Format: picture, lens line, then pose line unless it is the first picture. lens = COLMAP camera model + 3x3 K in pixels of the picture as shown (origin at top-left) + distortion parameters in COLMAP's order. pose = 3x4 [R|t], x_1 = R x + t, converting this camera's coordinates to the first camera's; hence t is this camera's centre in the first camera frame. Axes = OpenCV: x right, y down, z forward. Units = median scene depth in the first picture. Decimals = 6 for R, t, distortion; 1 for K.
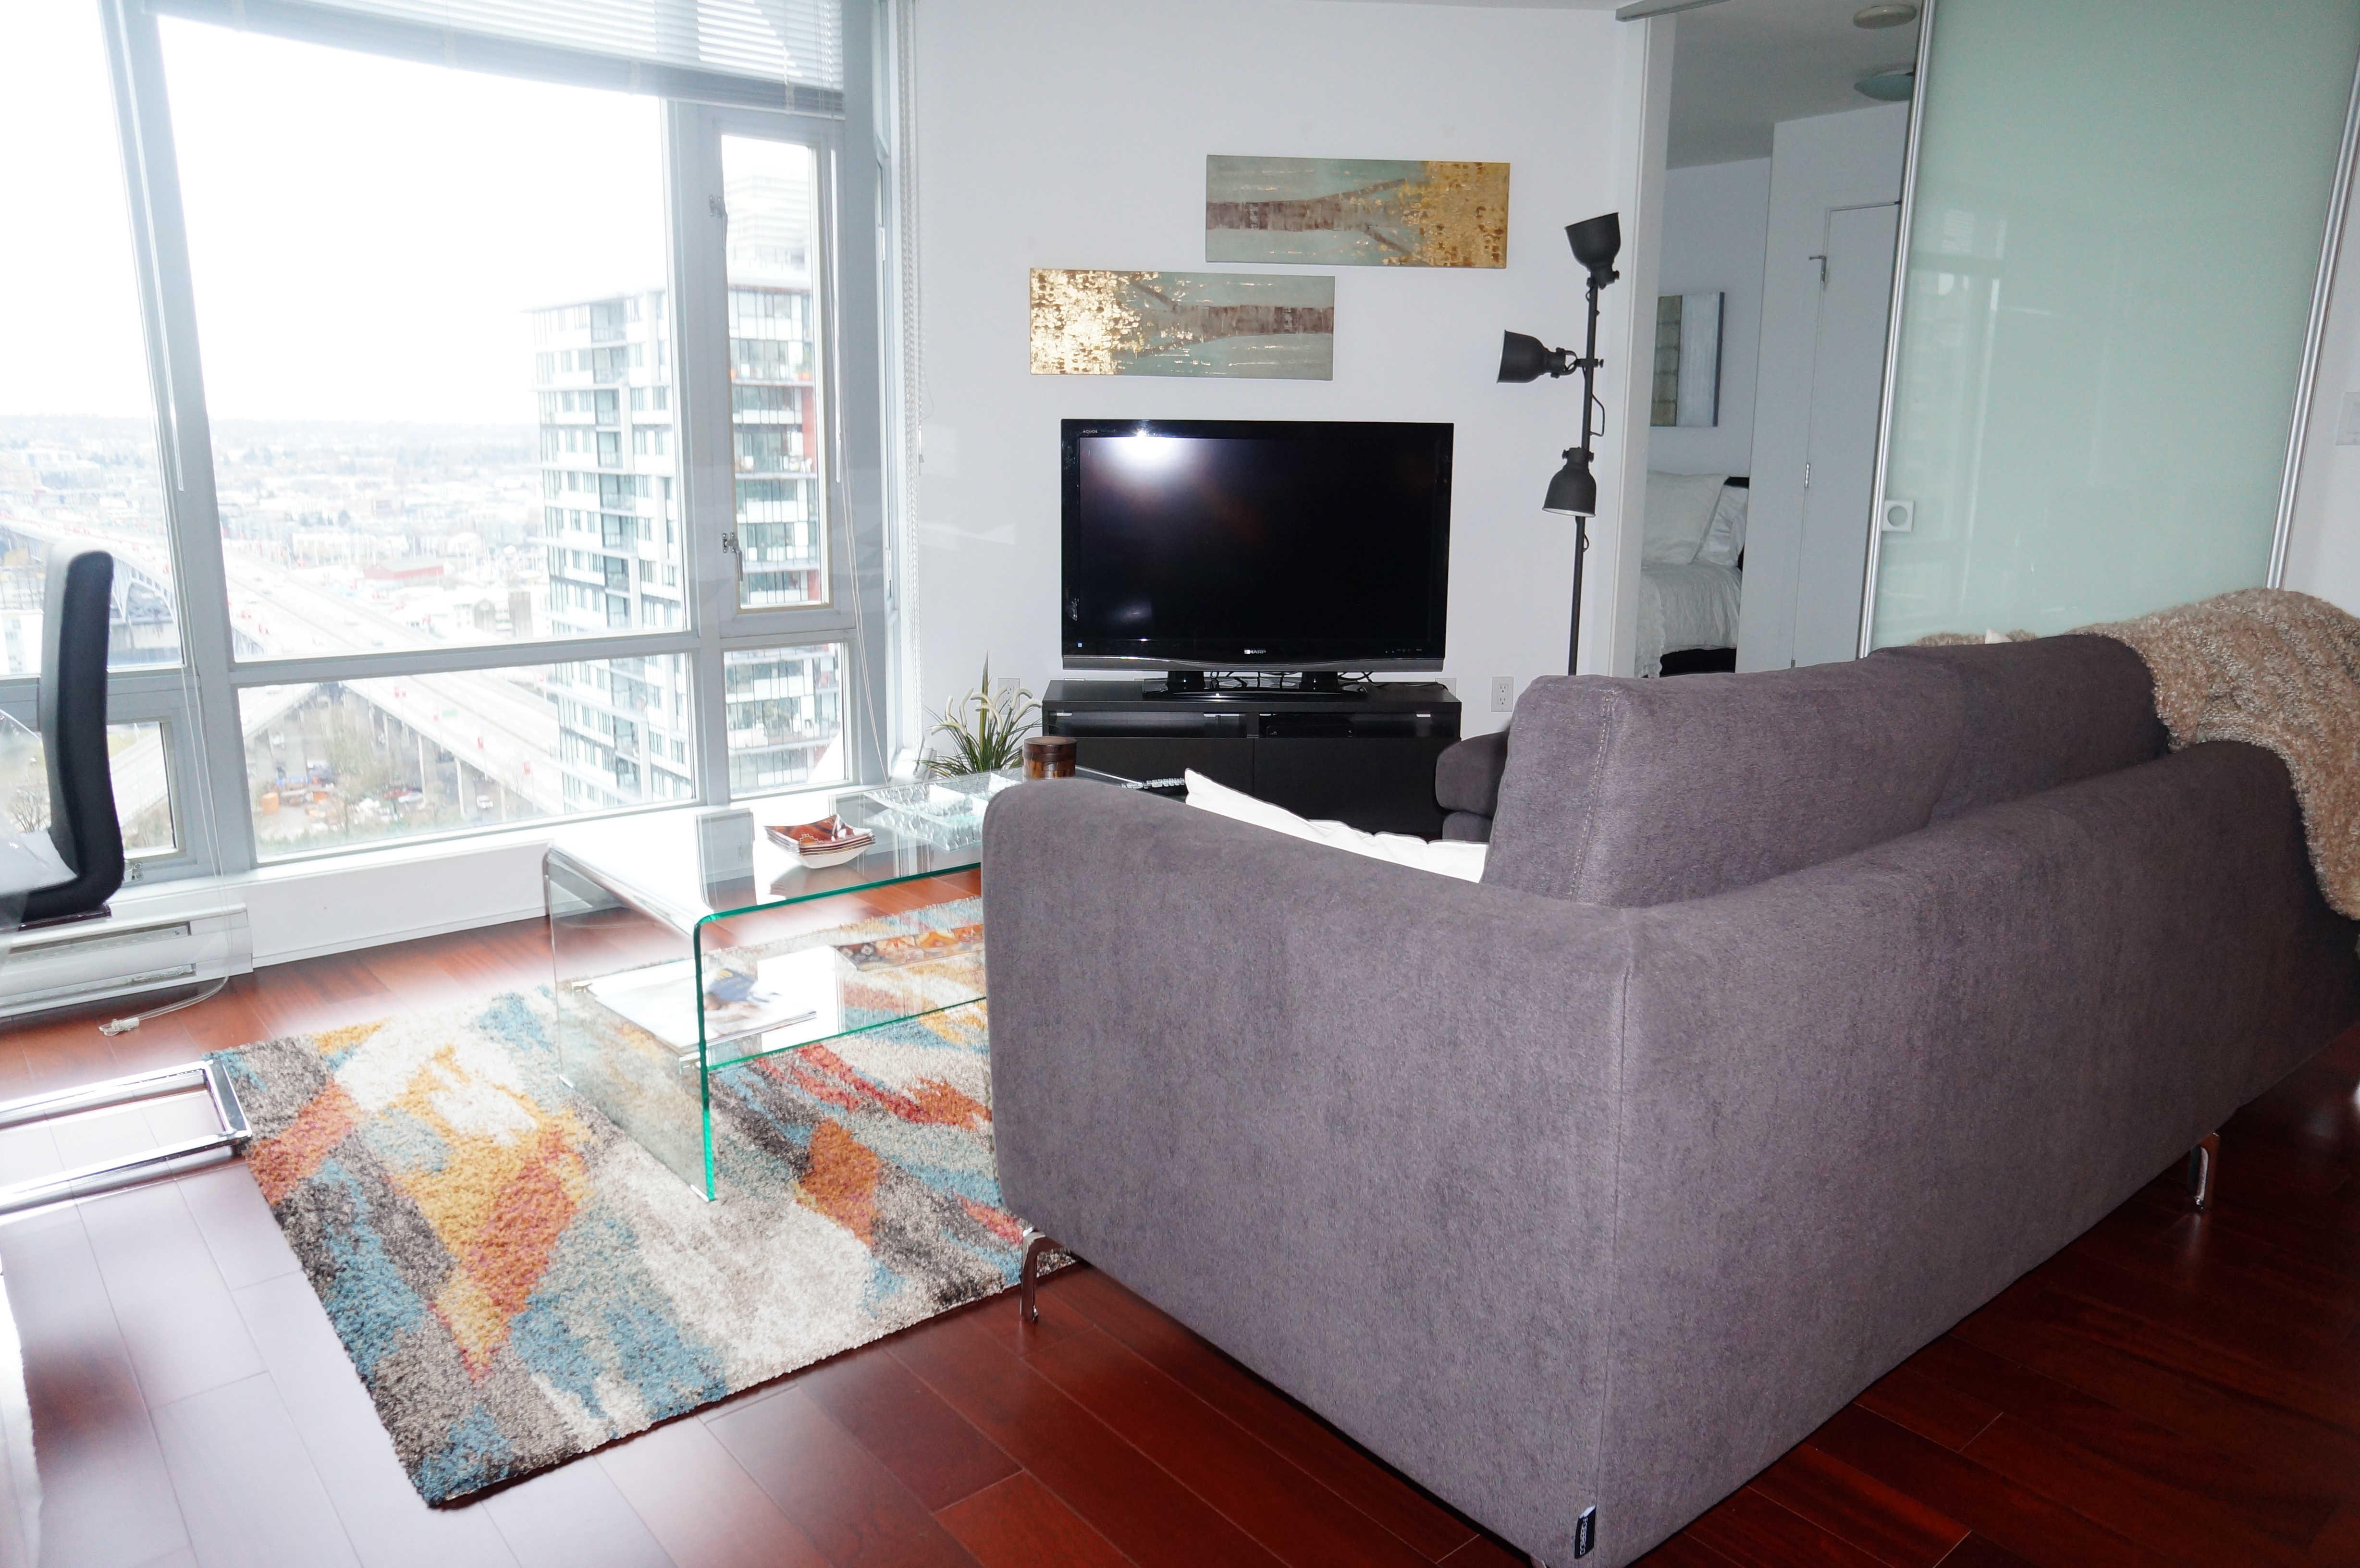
lens RADIAL K [[1608.6, 0, 1196.8], [0, 1608.6, 764.7], [0, 0, 1]] dist [-0.076538, 0.109171]
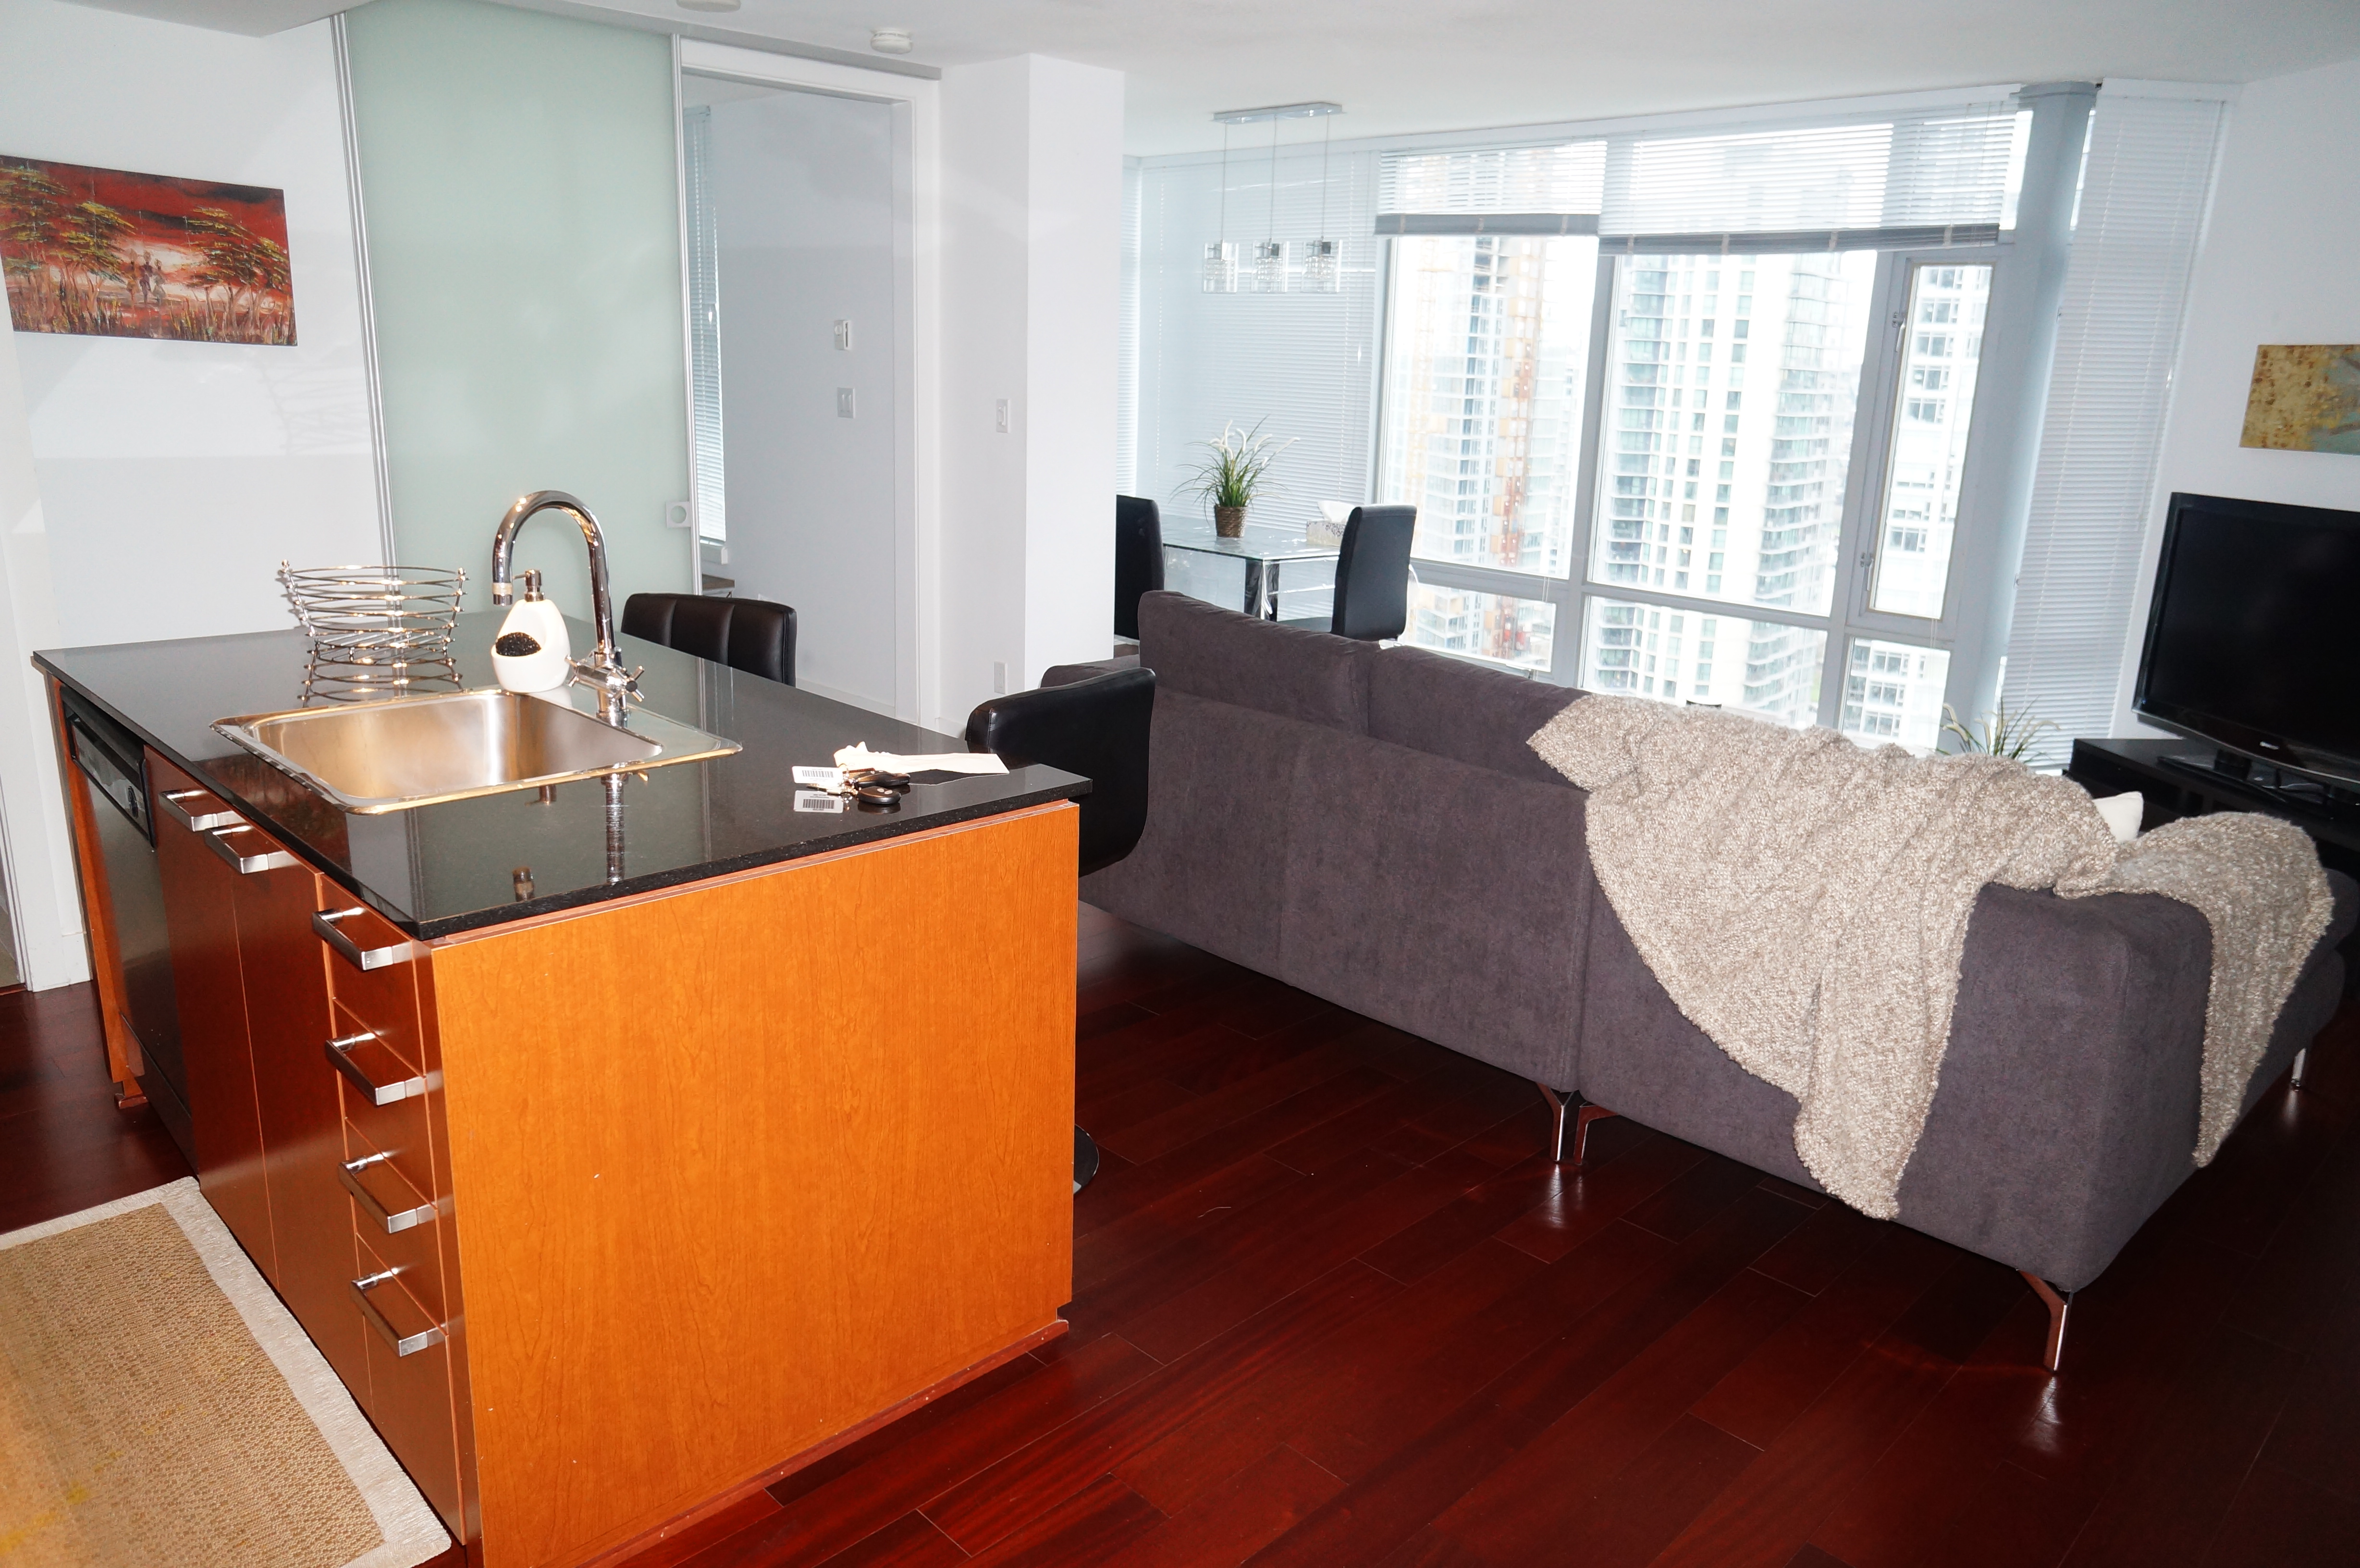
lens RADIAL K [[1608.6, 0, 1196.8], [0, 1608.6, 764.7], [0, 0, 1]] dist [-0.076538, 0.109171]
pose [[0.069330, 0.237439, -0.968925, 0.987913], [-0.226539, 0.949635, 0.216502, -0.128387], [0.971531, 0.204489, 0.119628, 0.281021]]
